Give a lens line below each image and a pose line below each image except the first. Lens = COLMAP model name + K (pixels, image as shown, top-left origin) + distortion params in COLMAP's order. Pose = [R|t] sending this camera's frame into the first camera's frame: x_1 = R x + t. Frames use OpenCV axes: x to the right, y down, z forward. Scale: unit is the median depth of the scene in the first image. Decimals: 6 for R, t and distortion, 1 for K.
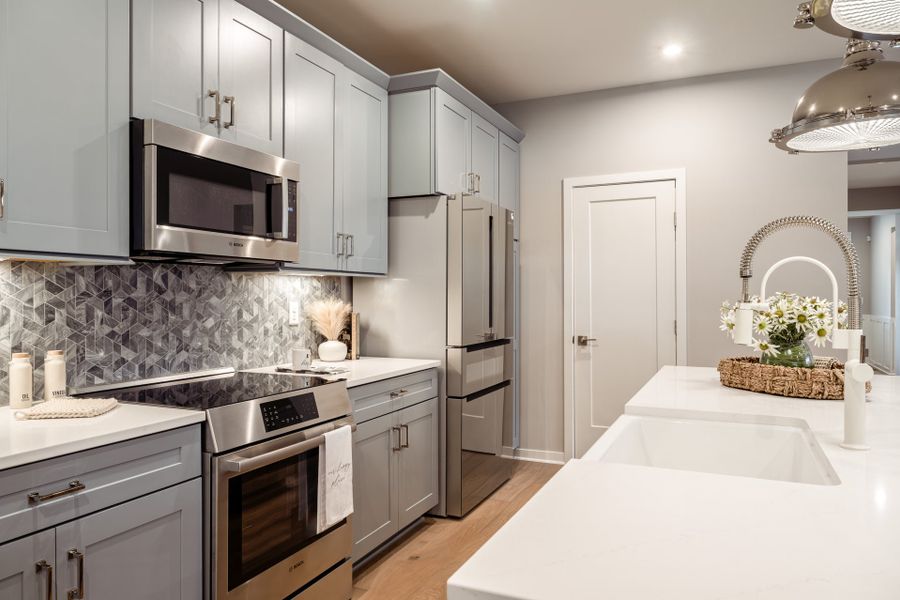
lens RADIAL K [[614.5, 0, 429.4], [0, 614.5, 295.3], [0, 0, 1]] dist [-0.006523, 0.007256]
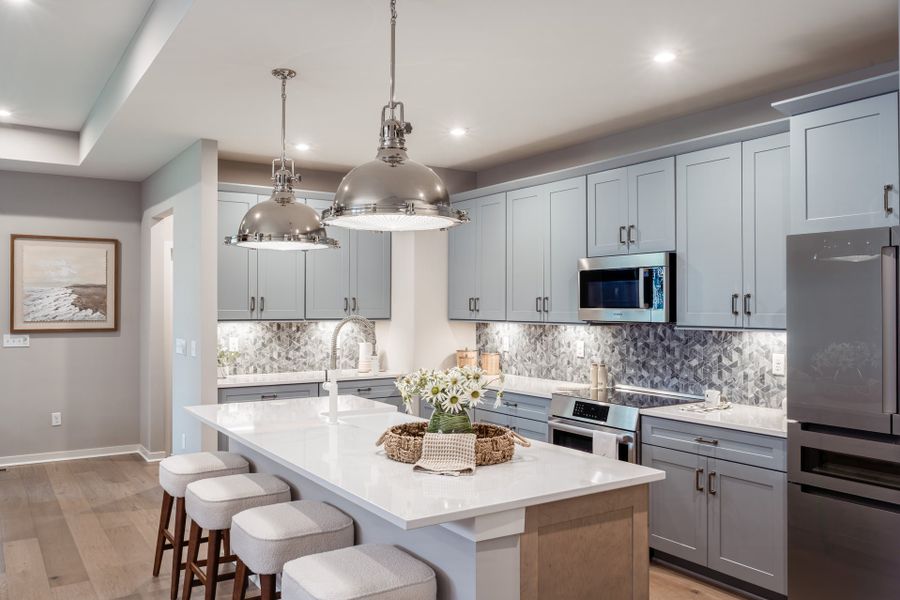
lens RADIAL K [[695.3, 0, 449.1], [0, 695.3, 299.9], [0, 0, 1]] dist [-0.010816, 0.005208]
pose [[-0.508135, -0.009637, -0.861224, 1.439916], [-0.000162, 0.999938, -0.011094, -0.090473], [0.861278, -0.005498, -0.508105, 1.414011]]
